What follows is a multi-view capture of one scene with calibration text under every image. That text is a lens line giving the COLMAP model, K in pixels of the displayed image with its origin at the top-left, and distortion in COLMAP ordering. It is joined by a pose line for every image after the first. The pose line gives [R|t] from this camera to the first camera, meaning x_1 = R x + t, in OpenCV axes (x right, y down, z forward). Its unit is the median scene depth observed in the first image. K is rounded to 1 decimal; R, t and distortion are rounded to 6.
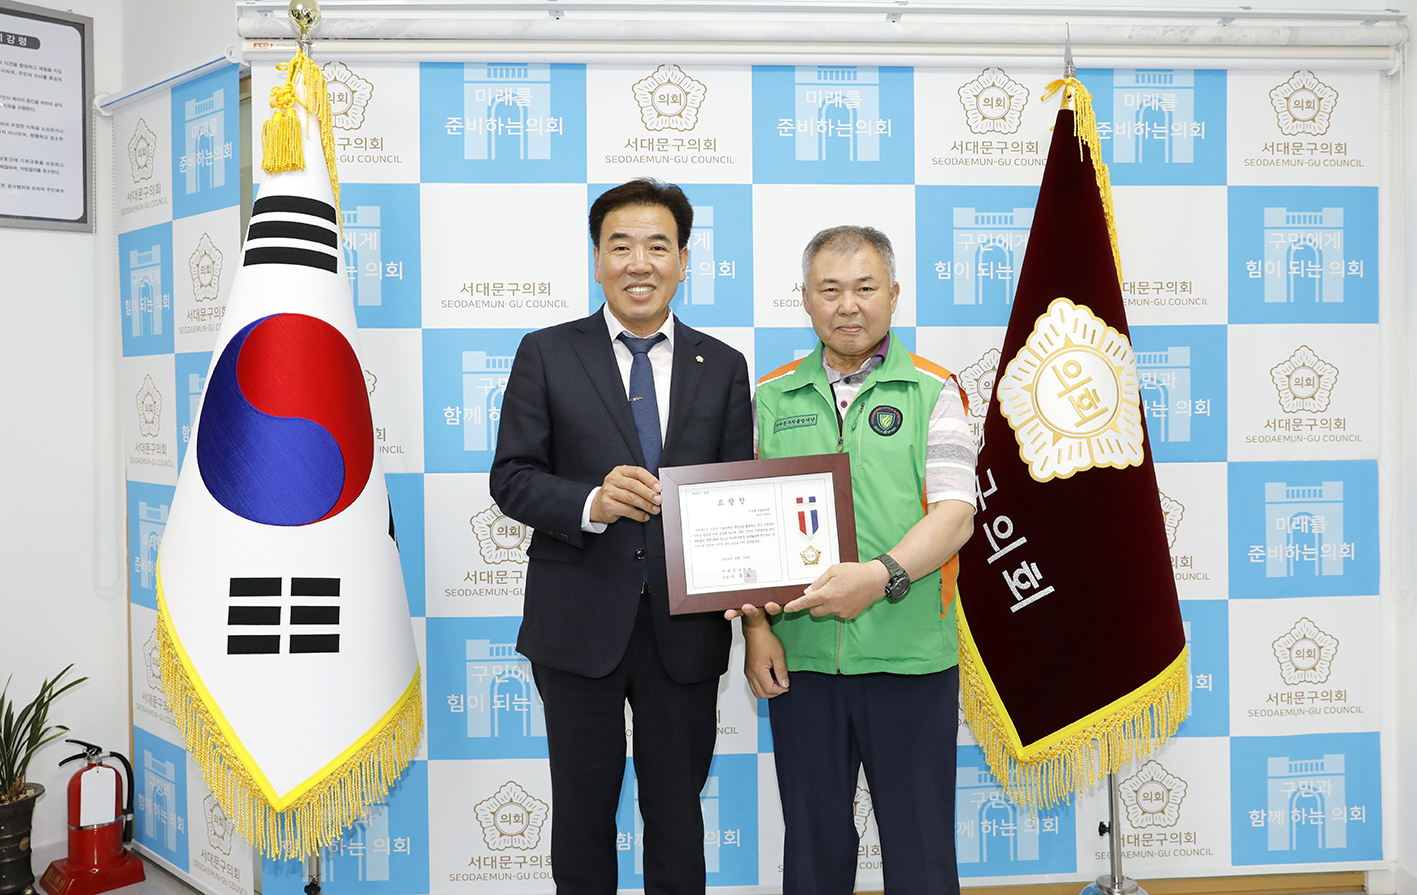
lens RADIAL K [[1227.5, 0, 731.0], [0, 1227.5, 390.6], [0, 0, 1]] dist [-0.083211, 0.100117]
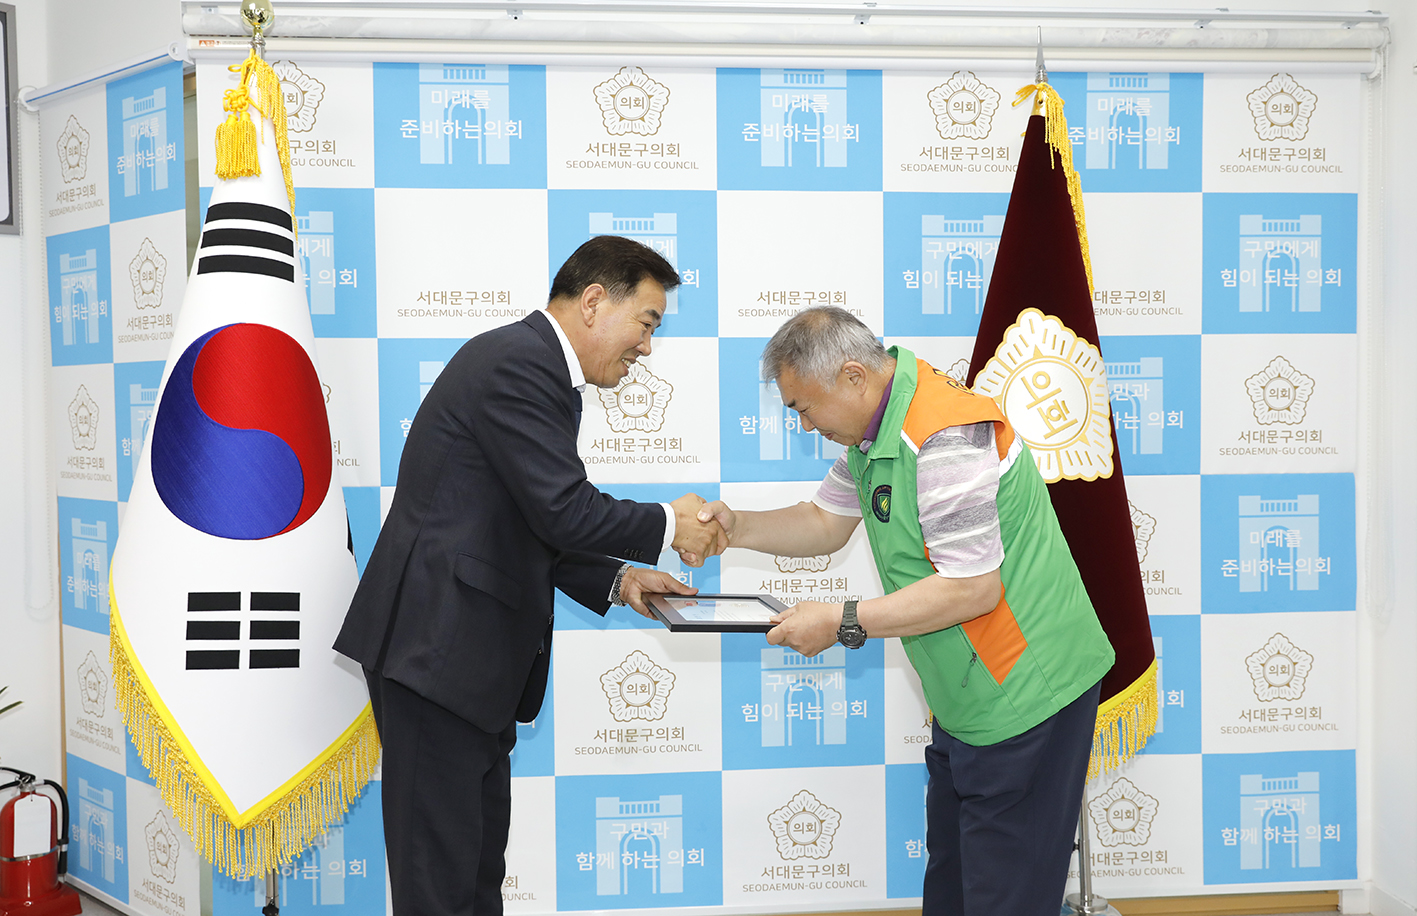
lens RADIAL K [[1347.7, 0, 713.9], [0, 1347.7, 426.0], [0, 0, 1]] dist [-0.050602, 0.112934]
pose [[0.999706, -0.000191, 0.024255, -0.011013], [-0.000249, 0.999836, 0.018133, -0.000139], [-0.024254, -0.018133, 0.999541, -0.076675]]
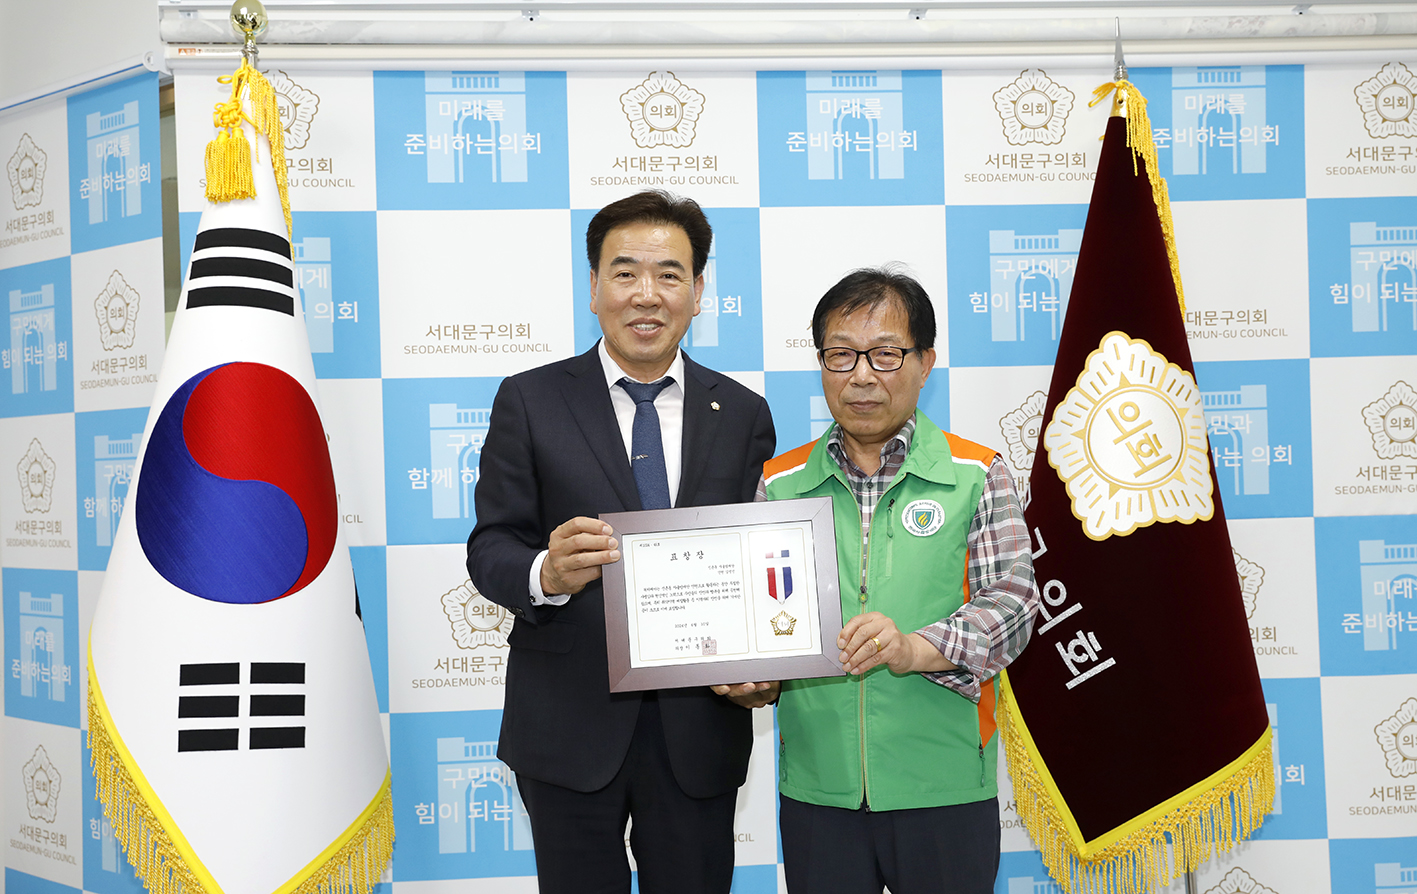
lens RADIAL K [[1611.9, 0, 727.5], [0, 1611.9, 425.0], [0, 0, 1]] dist [0.017808, 0.079090]
pose [[0.999550, -0.016898, 0.024780, -0.036596], [0.017472, 0.999580, -0.023114, 0.012841], [-0.024379, 0.023537, 0.999426, -0.146682]]
